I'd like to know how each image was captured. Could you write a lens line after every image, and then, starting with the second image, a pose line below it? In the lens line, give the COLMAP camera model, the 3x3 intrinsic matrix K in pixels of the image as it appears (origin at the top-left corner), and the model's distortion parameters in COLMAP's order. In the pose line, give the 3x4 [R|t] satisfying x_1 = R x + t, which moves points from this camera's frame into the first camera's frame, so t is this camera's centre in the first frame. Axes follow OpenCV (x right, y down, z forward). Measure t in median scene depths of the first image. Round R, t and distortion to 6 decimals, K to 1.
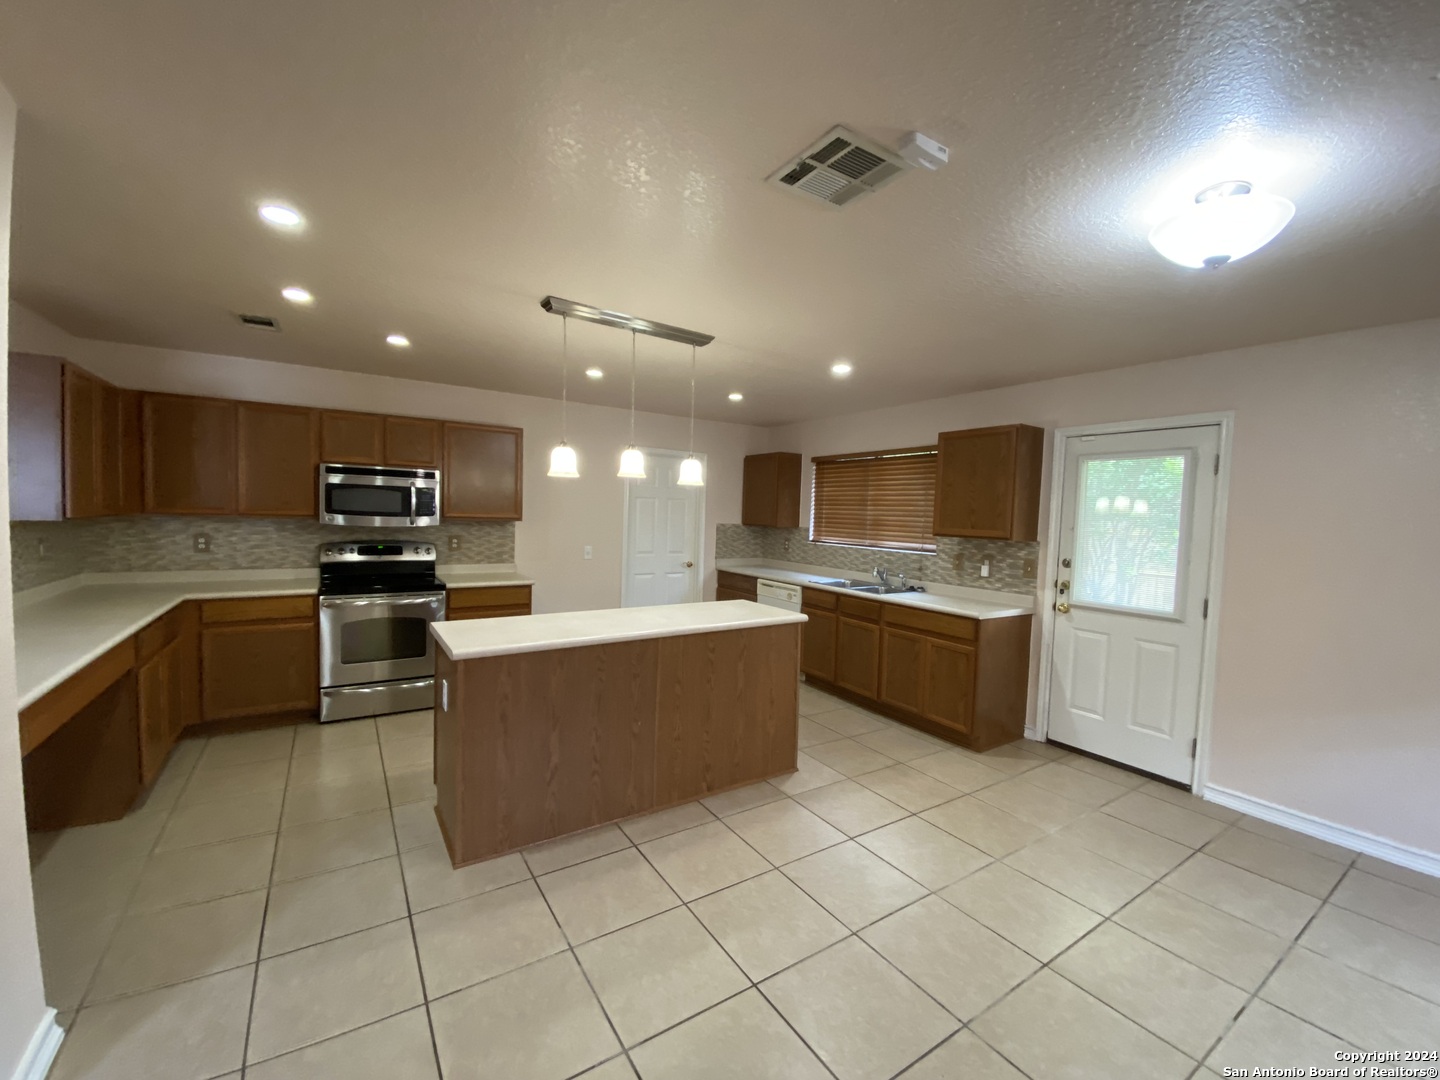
lens RADIAL K [[585.3, 0, 718.0], [0, 585.3, 543.0], [0, 0, 1]] dist [0.034234, -0.027095]
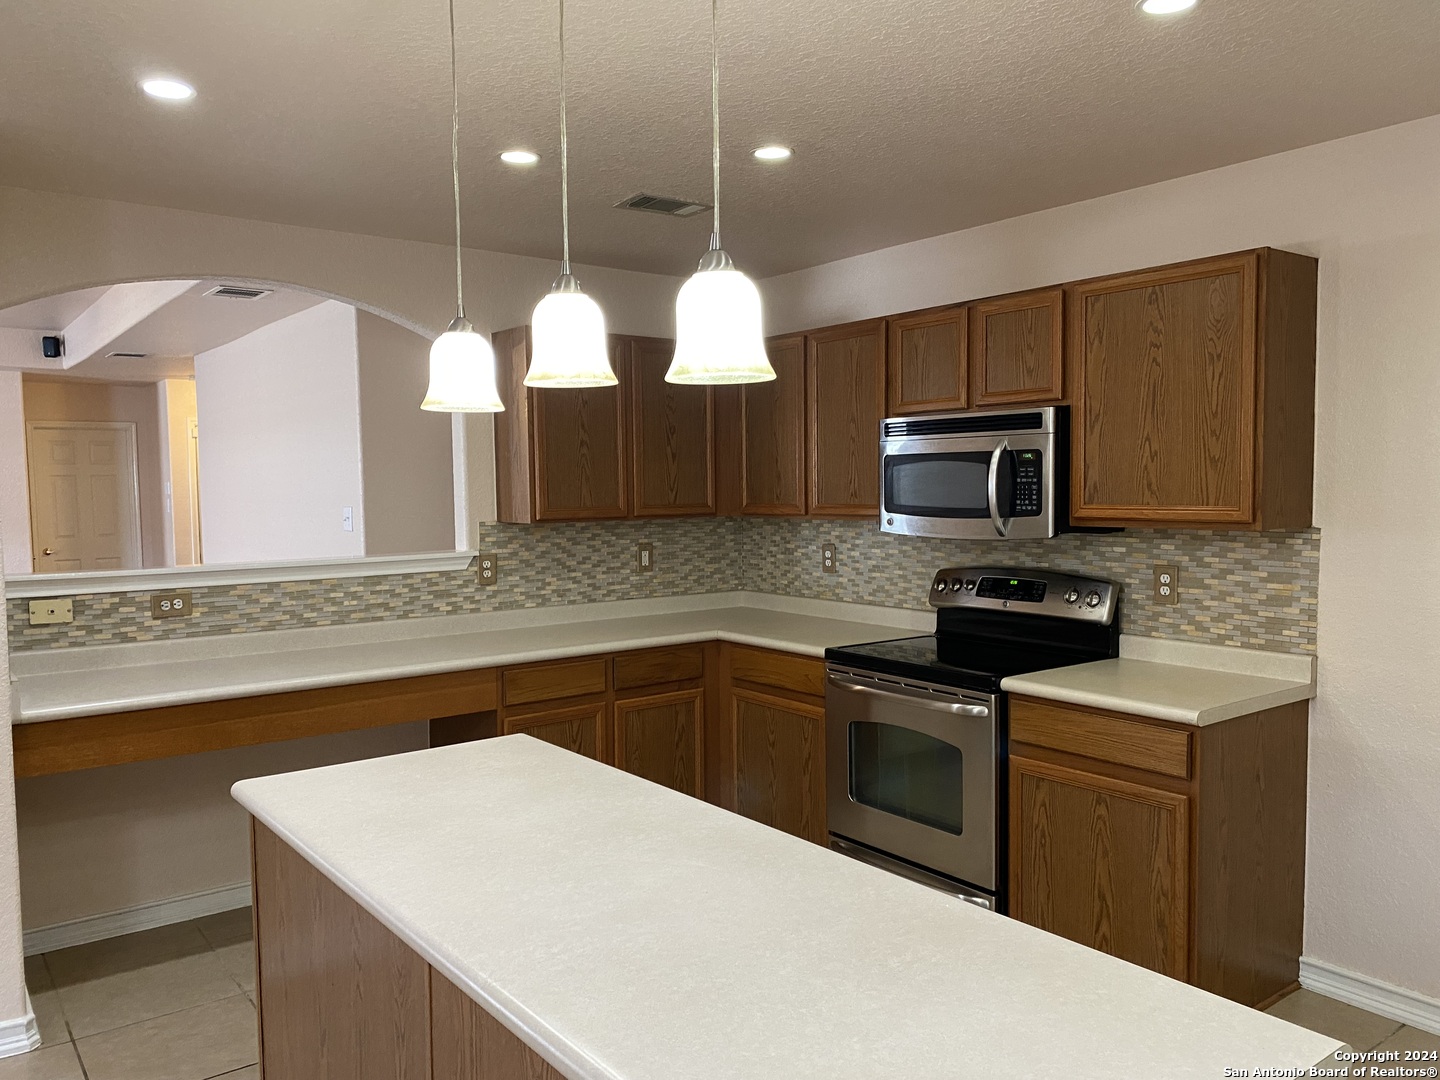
lens RADIAL K [[1094.9, 0, 725.4], [0, 1094.9, 545.7], [0, 0, 1]] dist [0.044802, -0.069975]
pose [[0.066391, 0.025746, -0.997461, 0.292116], [-0.040913, 0.998897, 0.023060, -0.034401], [0.996955, 0.039278, 0.067371, 0.749645]]
